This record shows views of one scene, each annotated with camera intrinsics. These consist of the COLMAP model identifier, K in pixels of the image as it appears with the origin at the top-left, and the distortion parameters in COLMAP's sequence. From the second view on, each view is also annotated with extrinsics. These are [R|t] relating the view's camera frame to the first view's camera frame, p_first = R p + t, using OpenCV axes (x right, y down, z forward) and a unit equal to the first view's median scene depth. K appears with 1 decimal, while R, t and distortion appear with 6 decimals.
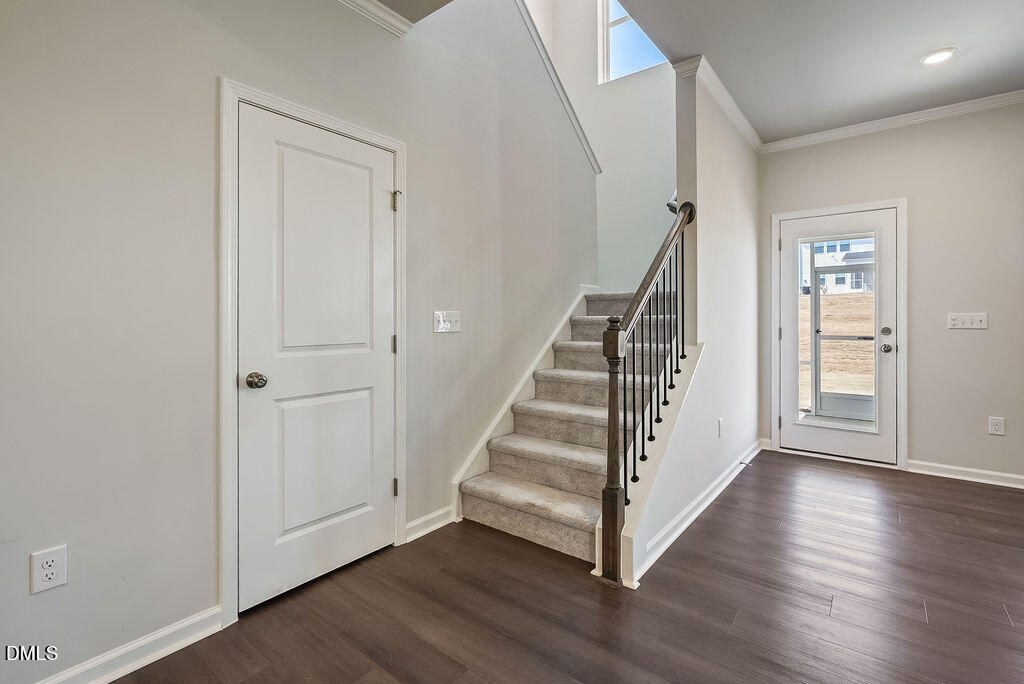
lens RADIAL K [[467.0, 0, 509.9], [0, 467.0, 324.6], [0, 0, 1]] dist [-0.002330, 0.000488]
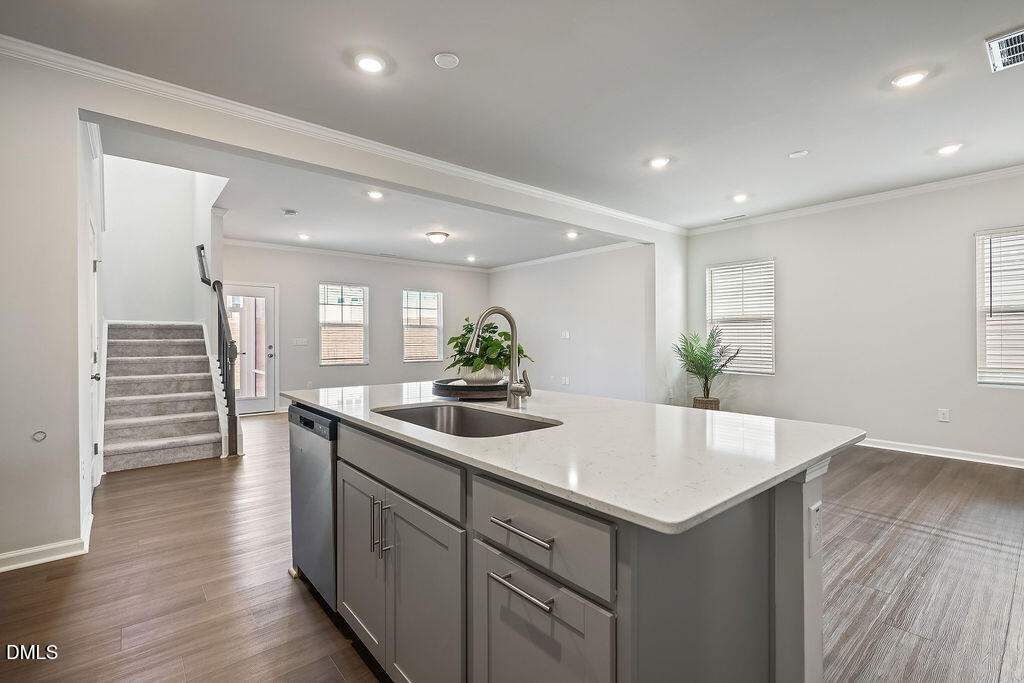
lens RADIAL K [[463.4, 0, 512.0], [0, 463.4, 341.5], [0, 0, 1]] dist [-0.001442, -0.000055]
pose [[0.203180, -0.002723, 0.979138, -1.063741], [0.012652, 0.999920, 0.000156, 0.002822], [-0.979060, 0.012357, 0.203198, -0.498515]]
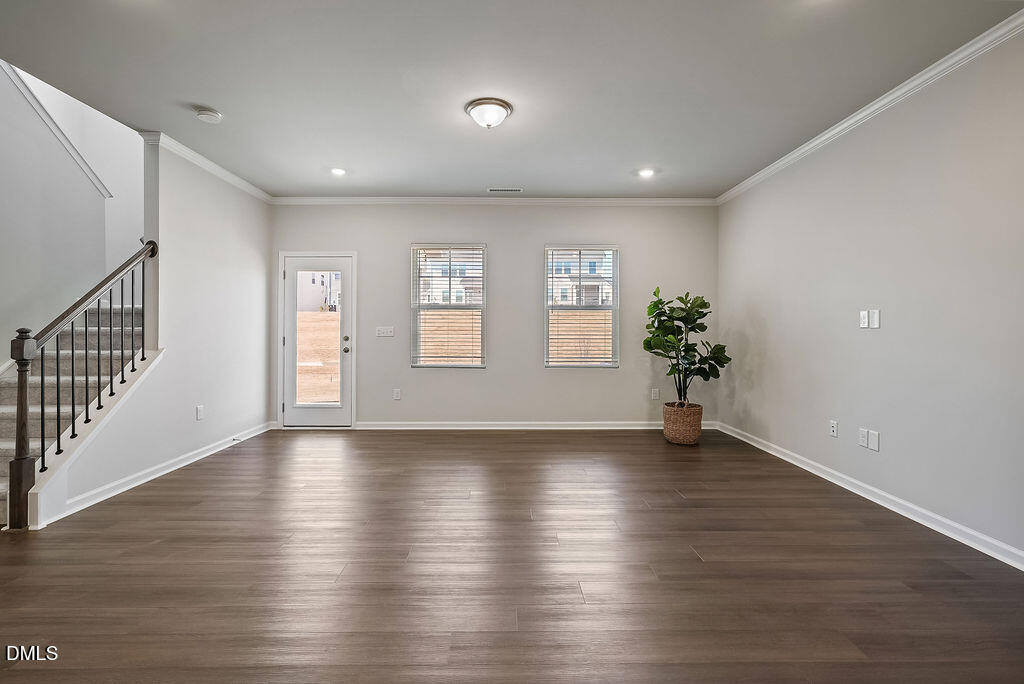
lens RADIAL K [[473.7, 0, 512.9], [0, 473.7, 331.7], [0, 0, 1]] dist [-0.001620, -0.000185]
pose [[0.775279, 0.001293, 0.631618, 0.283970], [0.002435, 0.999984, -0.005035, 0.001002], [-0.631615, 0.005442, 0.775263, -0.570973]]
